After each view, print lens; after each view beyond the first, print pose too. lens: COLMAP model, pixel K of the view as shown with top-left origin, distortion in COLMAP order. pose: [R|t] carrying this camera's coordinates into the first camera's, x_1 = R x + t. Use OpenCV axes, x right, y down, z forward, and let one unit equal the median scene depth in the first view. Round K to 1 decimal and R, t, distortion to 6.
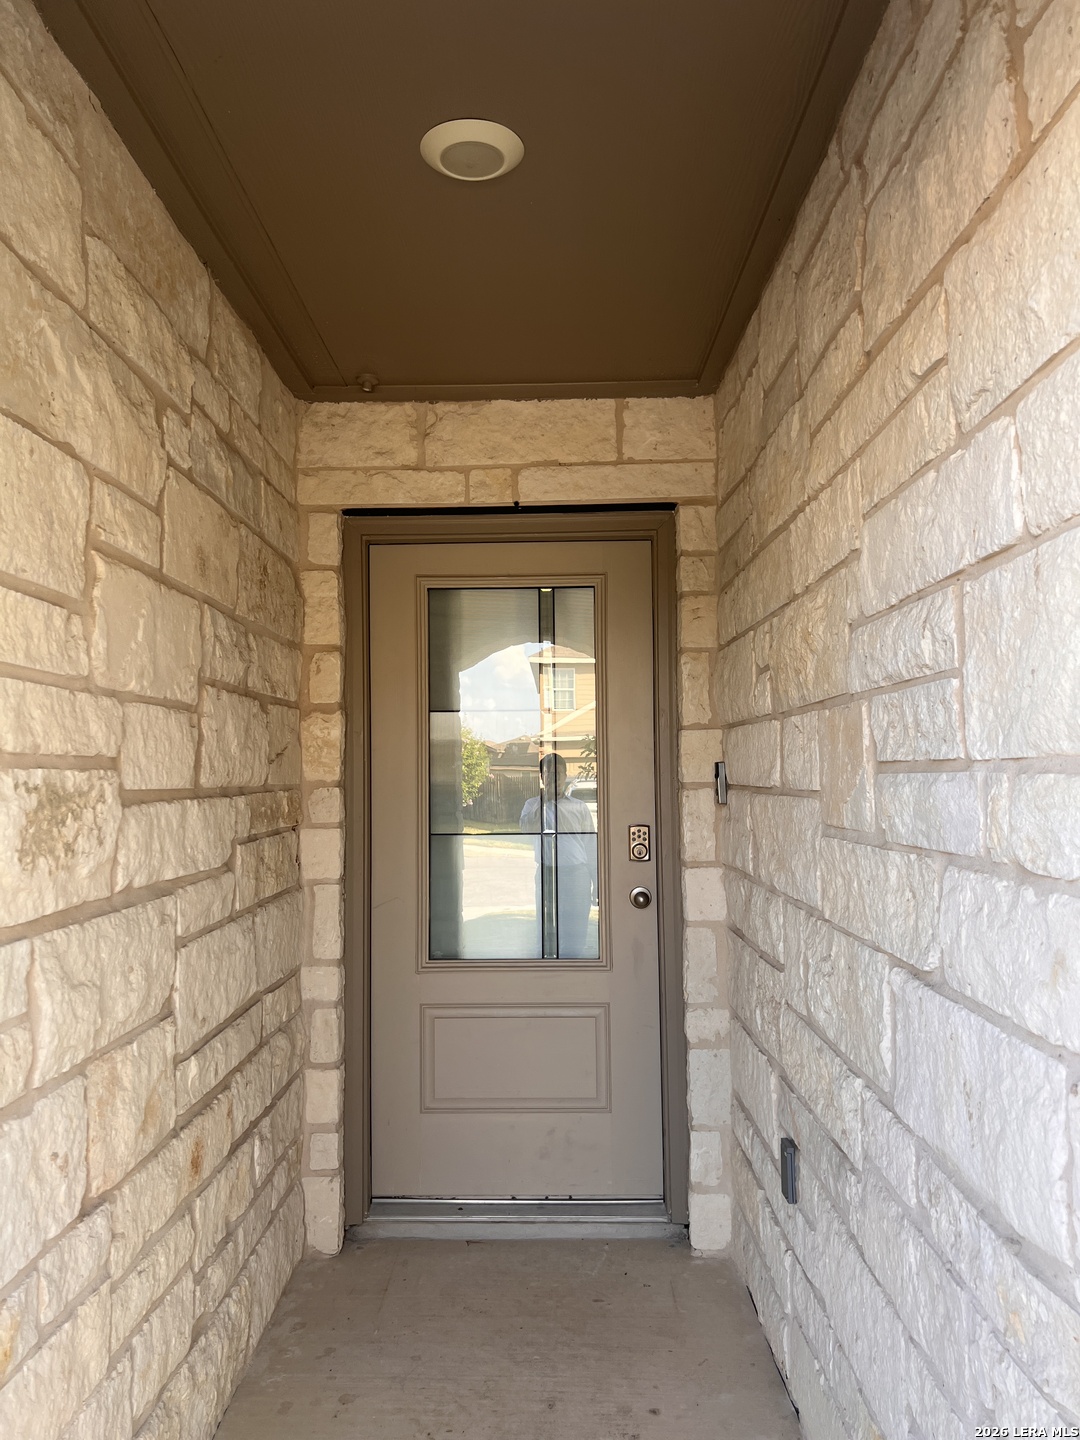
lens RADIAL K [[1085.0, 0, 540.0], [0, 1085.0, 720.0], [0, 0, 1]] dist [0.040596, -0.005428]
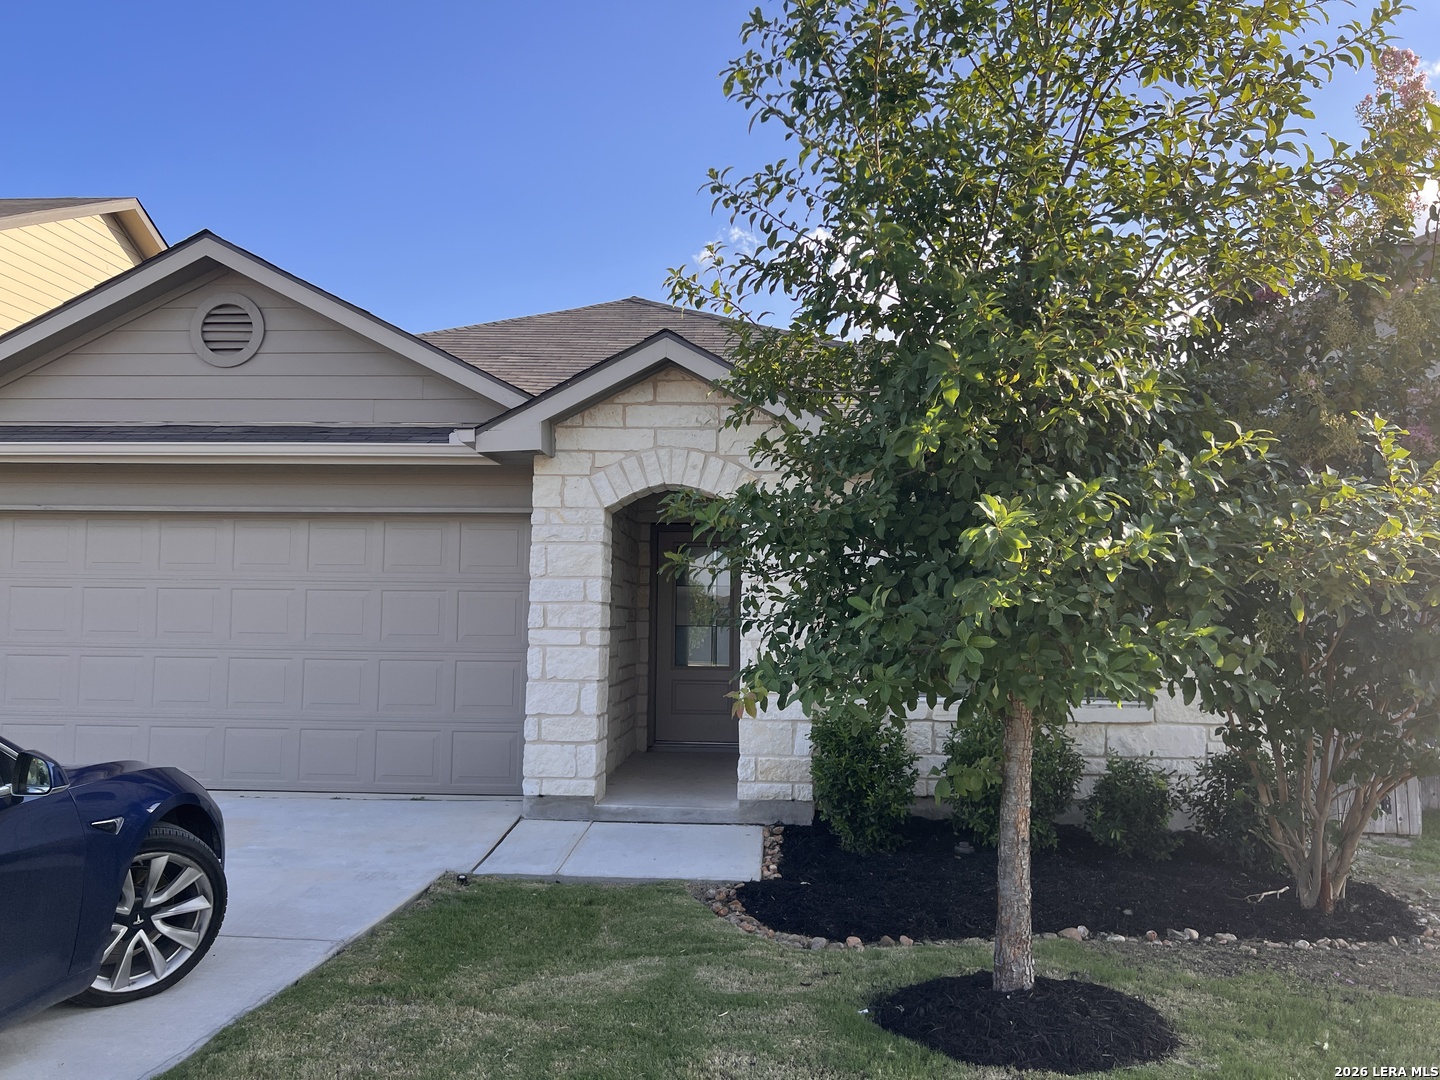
lens RADIAL K [[1085.0, 0, 720.0], [0, 1085.0, 540.0], [0, 0, 1]] dist [0.040596, -0.005428]
pose [[0.999010, 0.018035, -0.040674, 0.156484], [-0.019009, 0.999538, -0.023698, -0.071740], [0.040228, 0.024448, 0.998891, -2.231291]]
